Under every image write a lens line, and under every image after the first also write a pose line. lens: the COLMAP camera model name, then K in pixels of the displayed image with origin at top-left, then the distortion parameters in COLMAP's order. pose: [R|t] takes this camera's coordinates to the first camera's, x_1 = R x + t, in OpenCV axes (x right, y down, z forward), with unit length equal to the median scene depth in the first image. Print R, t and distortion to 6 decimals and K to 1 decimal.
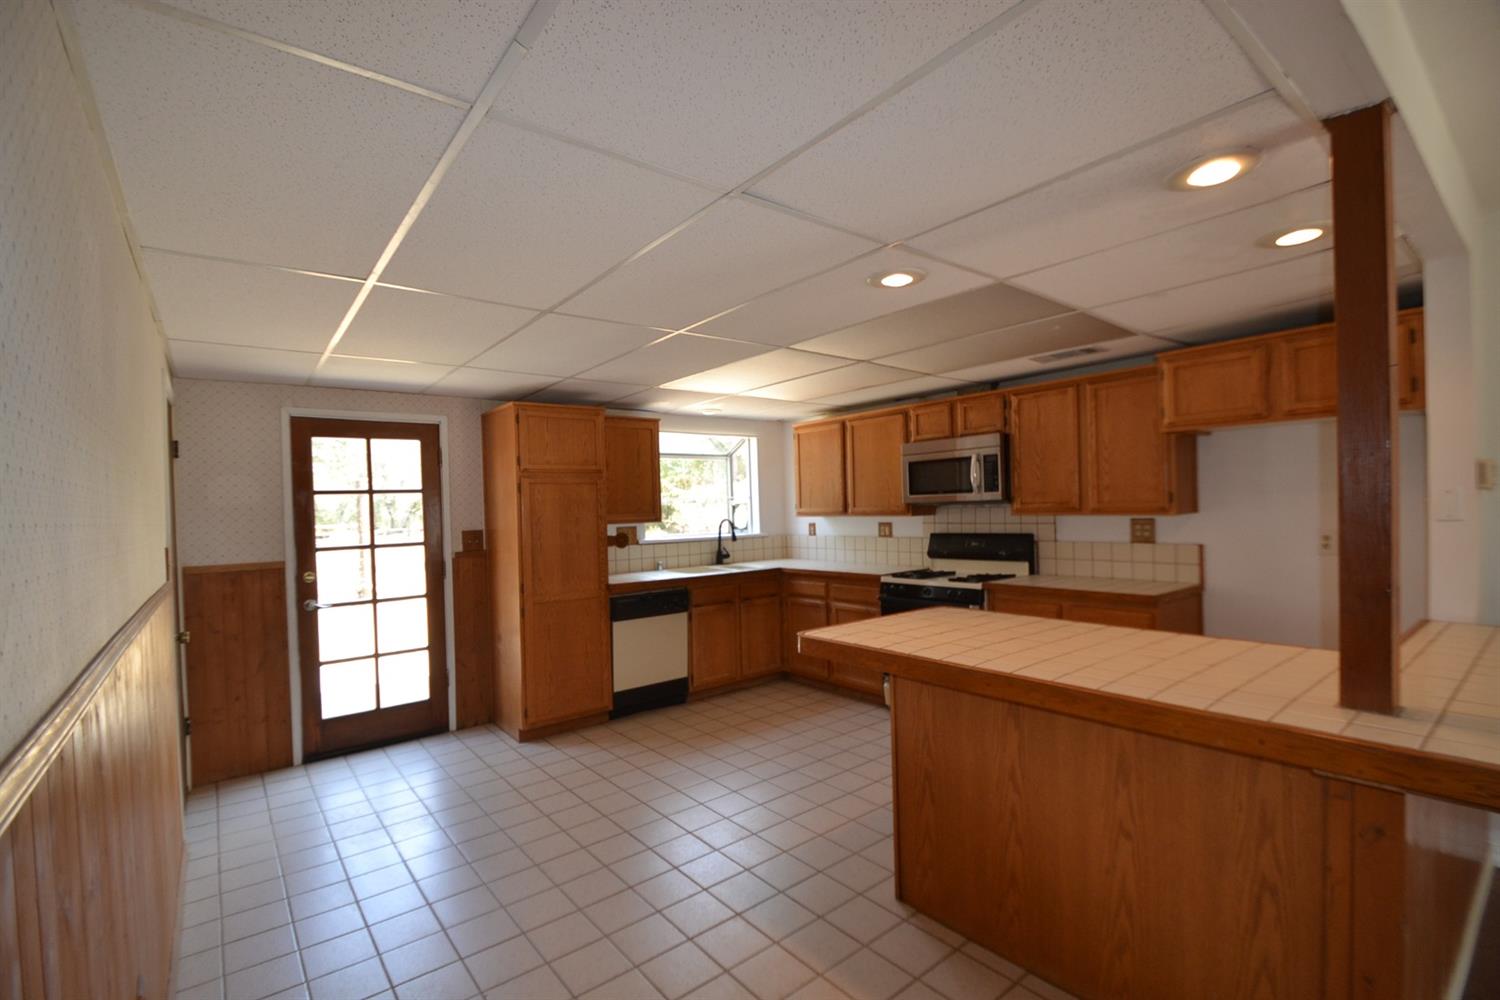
lens RADIAL K [[666.1, 0, 750.6], [0, 666.1, 515.3], [0, 0, 1]] dist [0.012144, -0.014774]
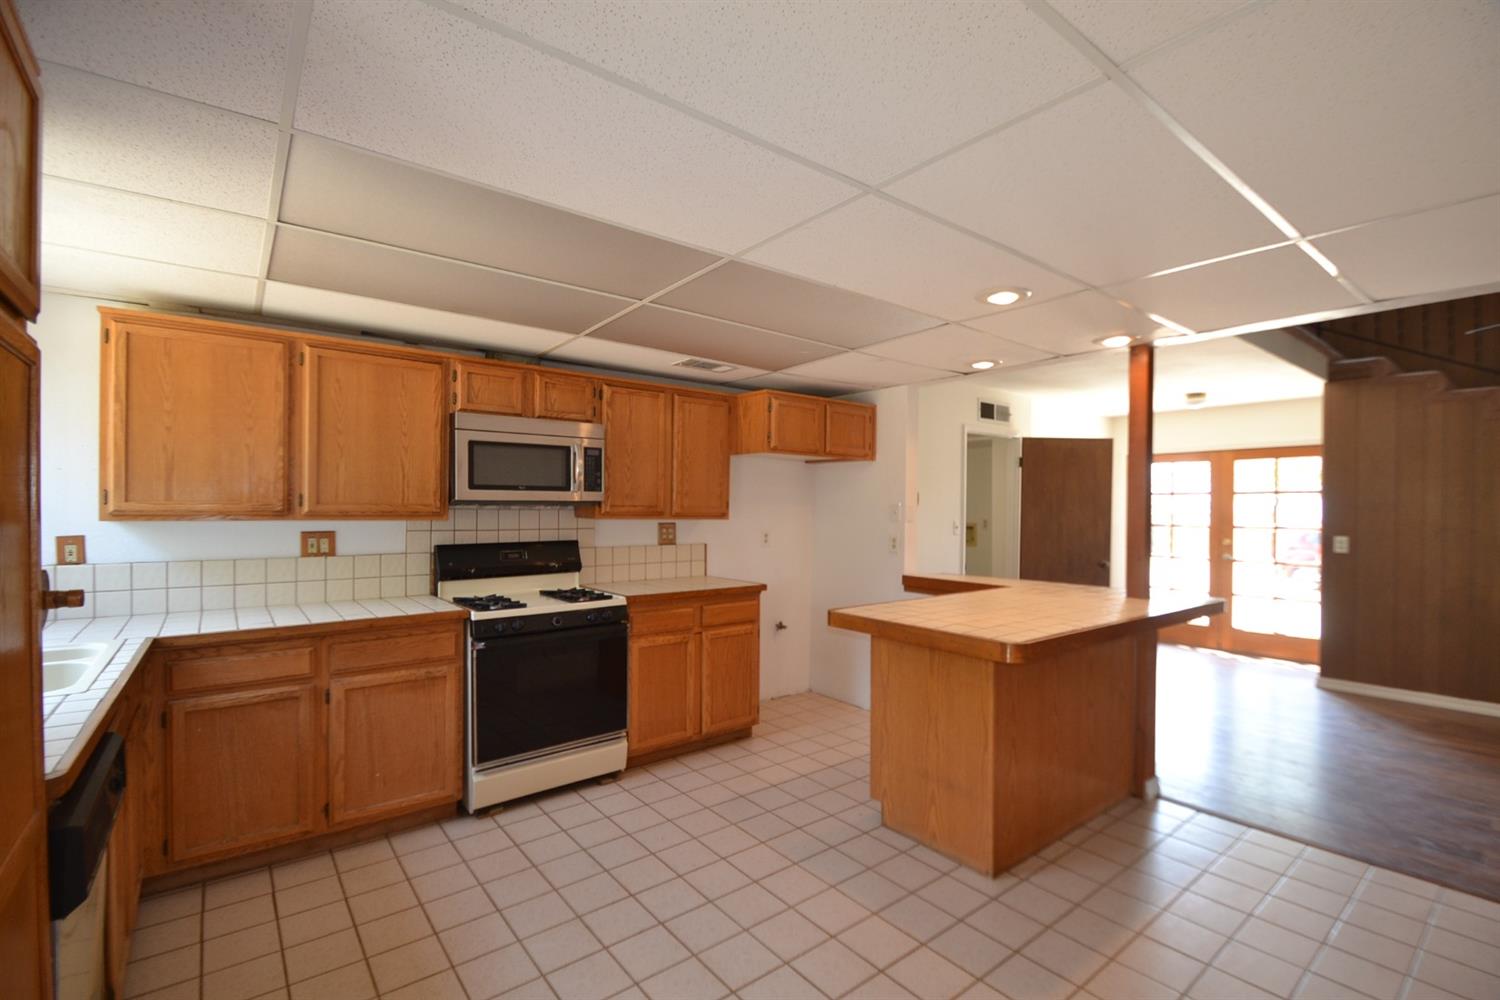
lens RADIAL K [[666.1, 0, 750.6], [0, 666.1, 515.3], [0, 0, 1]] dist [0.012144, -0.014774]
pose [[0.014006, 0.016798, 0.999761, -0.421672], [0.004567, 0.999847, -0.016864, 0.009086], [-0.999891, 0.004802, 0.013928, 0.680432]]
